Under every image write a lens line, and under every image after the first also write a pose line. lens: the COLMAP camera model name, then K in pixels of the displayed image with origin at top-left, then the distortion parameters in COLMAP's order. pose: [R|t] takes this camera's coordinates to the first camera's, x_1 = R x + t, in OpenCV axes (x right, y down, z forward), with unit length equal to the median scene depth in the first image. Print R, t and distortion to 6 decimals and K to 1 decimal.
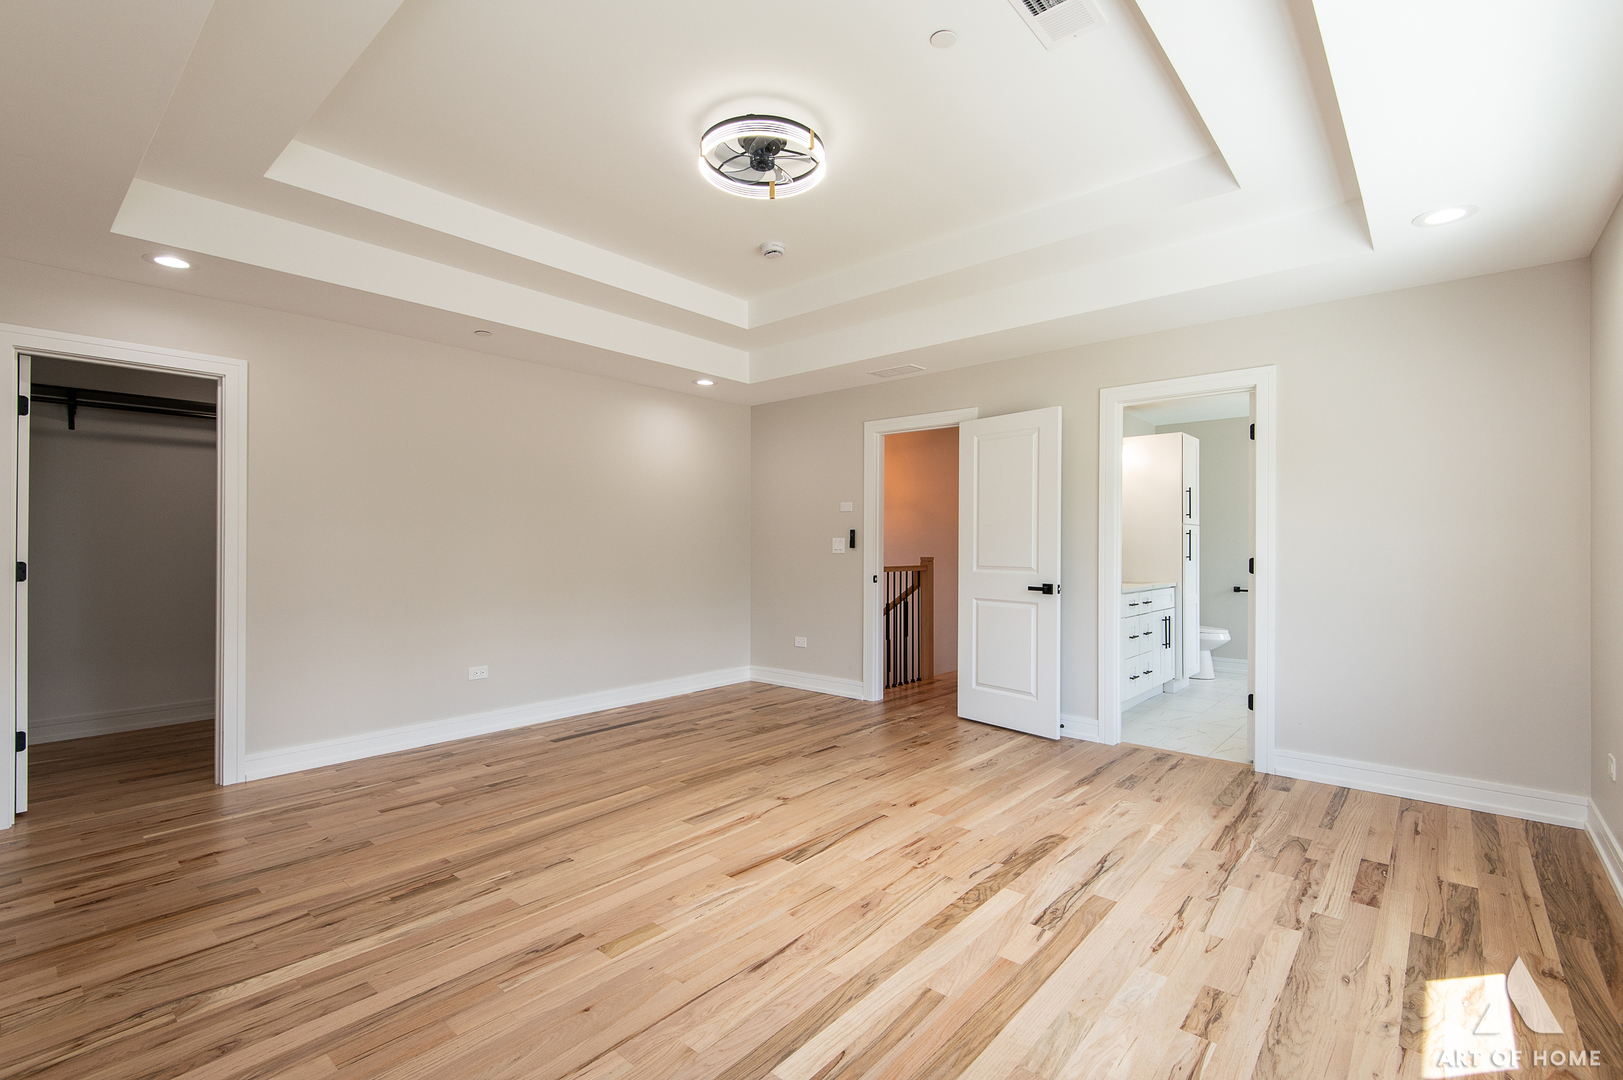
lens RADIAL K [[730.0, 0, 813.2], [0, 730.0, 543.4], [0, 0, 1]] dist [0.005189, -0.004527]
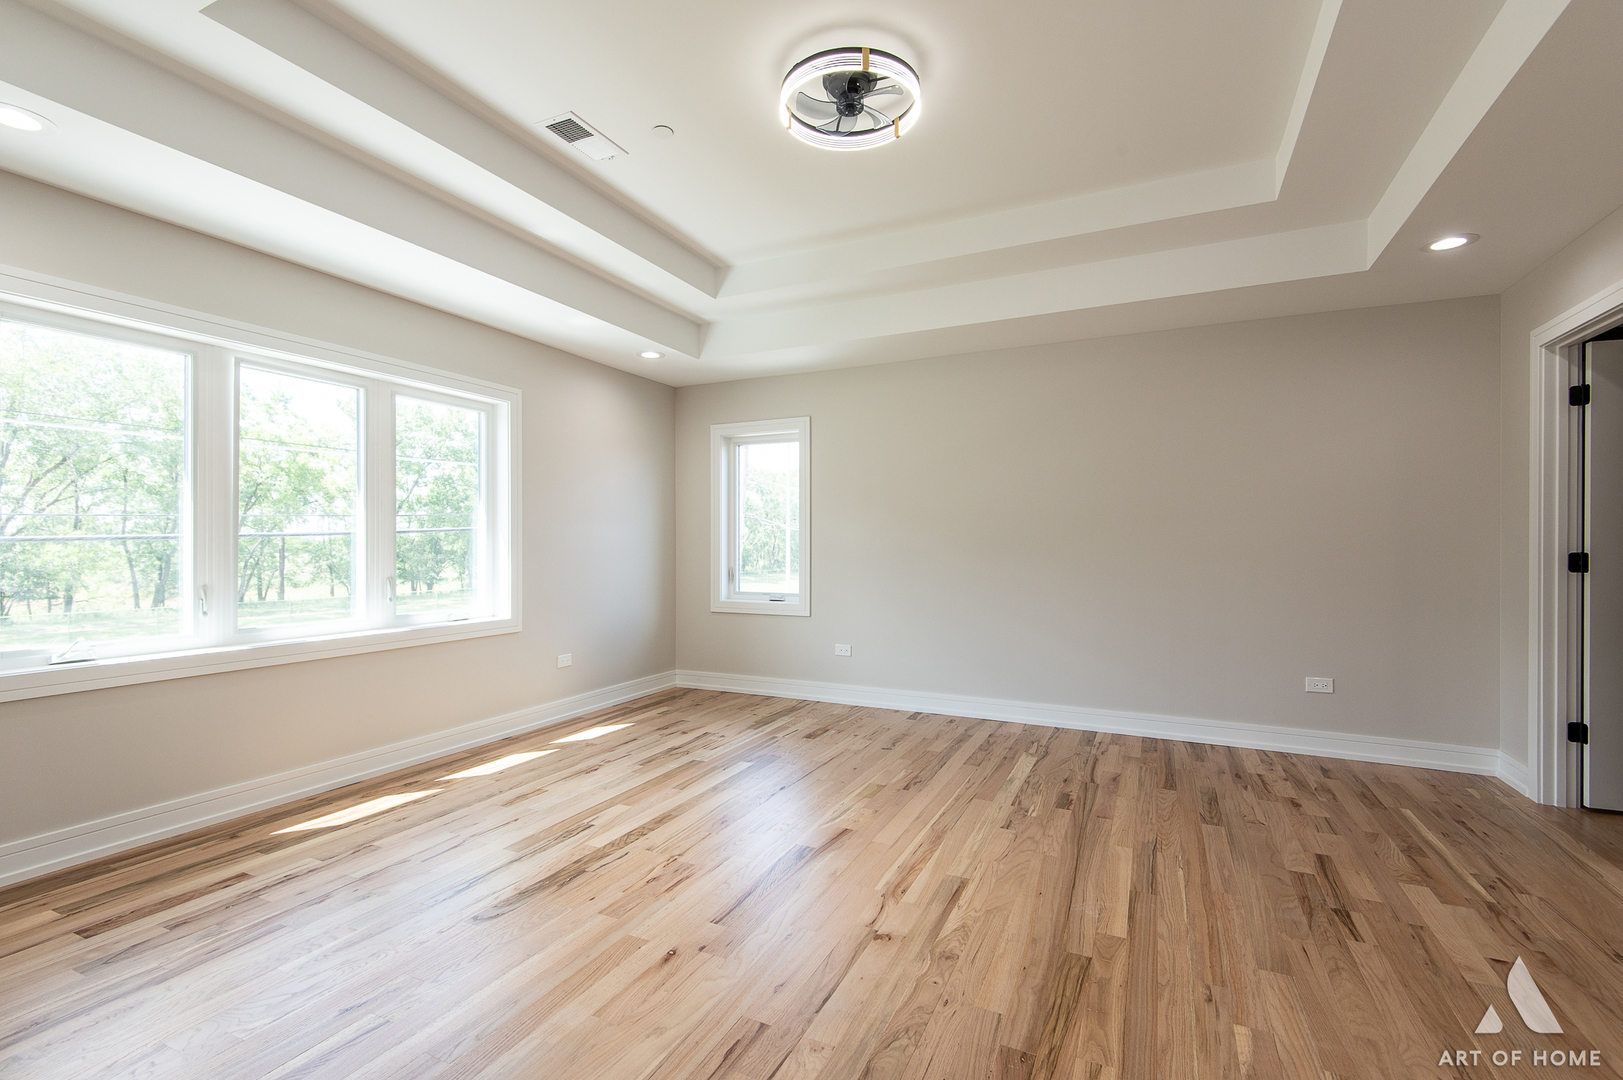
lens RADIAL K [[730.0, 0, 819.5], [0, 730.0, 543.8], [0, 0, 1]] dist [0.005189, -0.004527]
pose [[-0.962891, -0.003583, -0.269865, 0.231698], [-0.002027, 0.999980, -0.006044, 0.023107], [0.269882, -0.005273, -0.962879, 2.054593]]
